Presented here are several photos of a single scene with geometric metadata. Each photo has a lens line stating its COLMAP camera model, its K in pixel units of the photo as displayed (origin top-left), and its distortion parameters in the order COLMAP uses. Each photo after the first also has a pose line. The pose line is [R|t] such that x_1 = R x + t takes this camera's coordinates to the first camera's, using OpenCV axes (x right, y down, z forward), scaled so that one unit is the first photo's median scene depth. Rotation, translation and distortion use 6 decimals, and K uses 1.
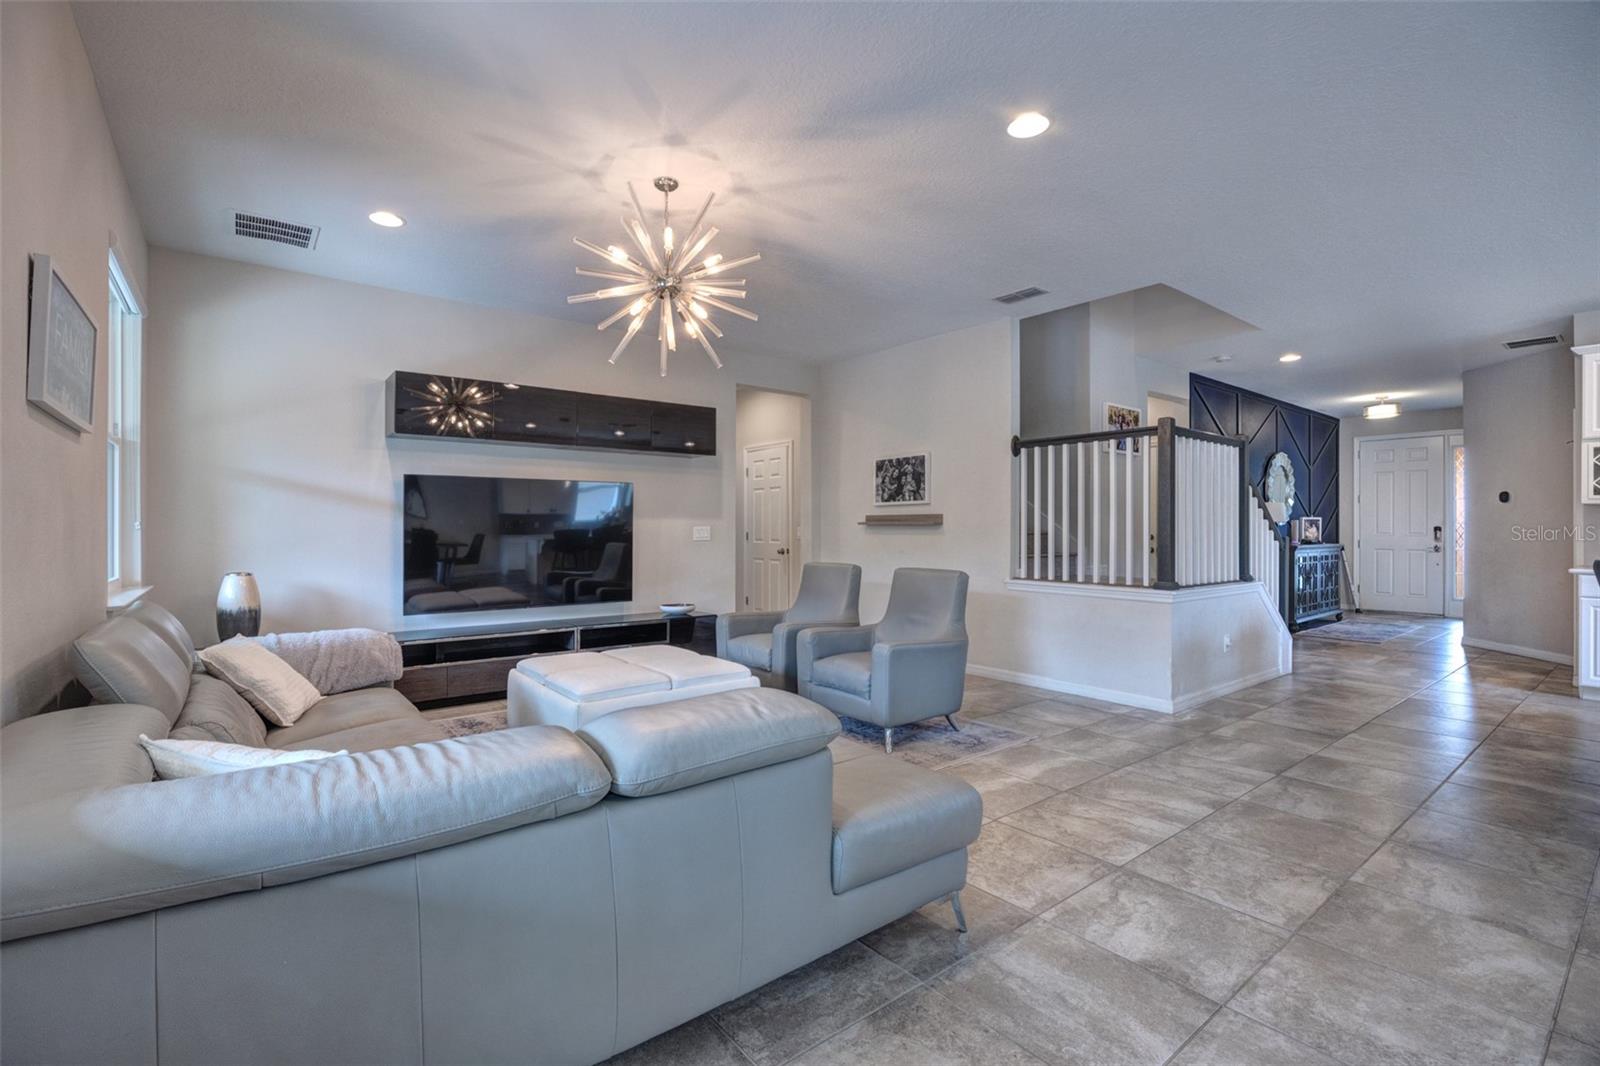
lens RADIAL K [[710.7, 0, 800.0], [0, 710.7, 533.0], [0, 0, 1]] dist [-0.000076, 0.000088]
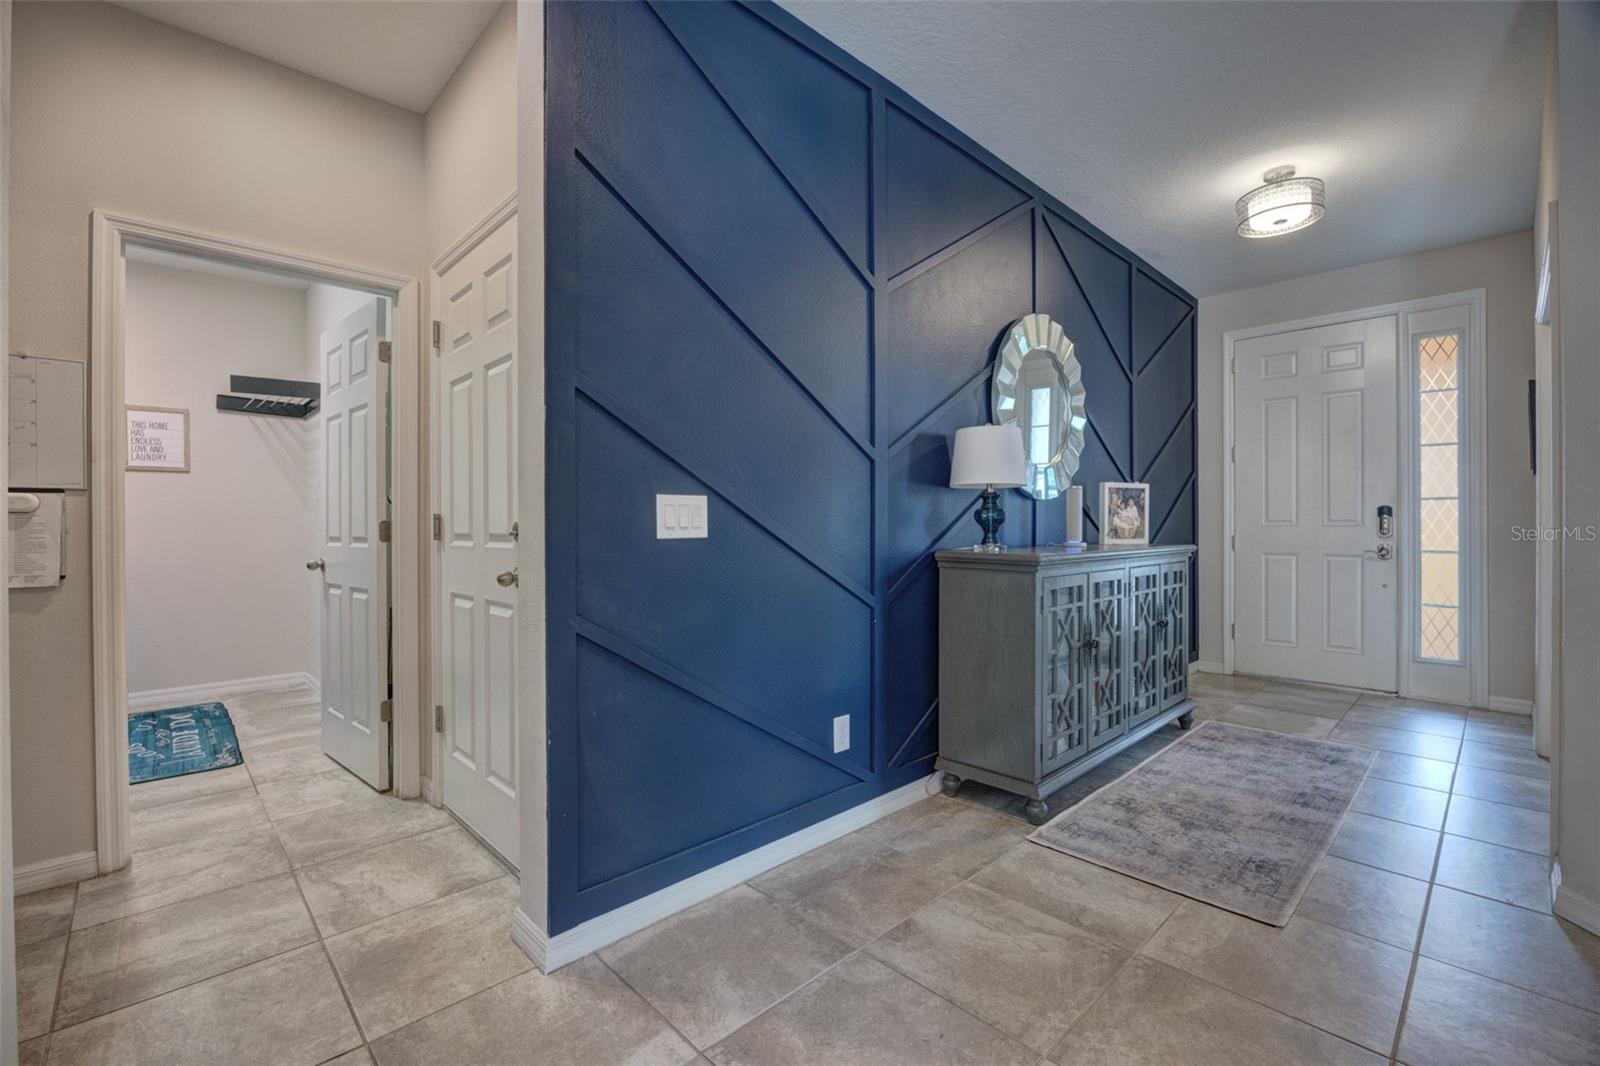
lens RADIAL K [[690.9, 0, 800.0], [0, 690.9, 533.0], [0, 0, 1]] dist [-0.001012, -0.000067]
pose [[0.995742, -0.006801, 0.091935, 0.484383], [0.006728, 0.999977, 0.001113, 0.006160], [-0.091940, -0.000489, 0.995764, 0.602218]]
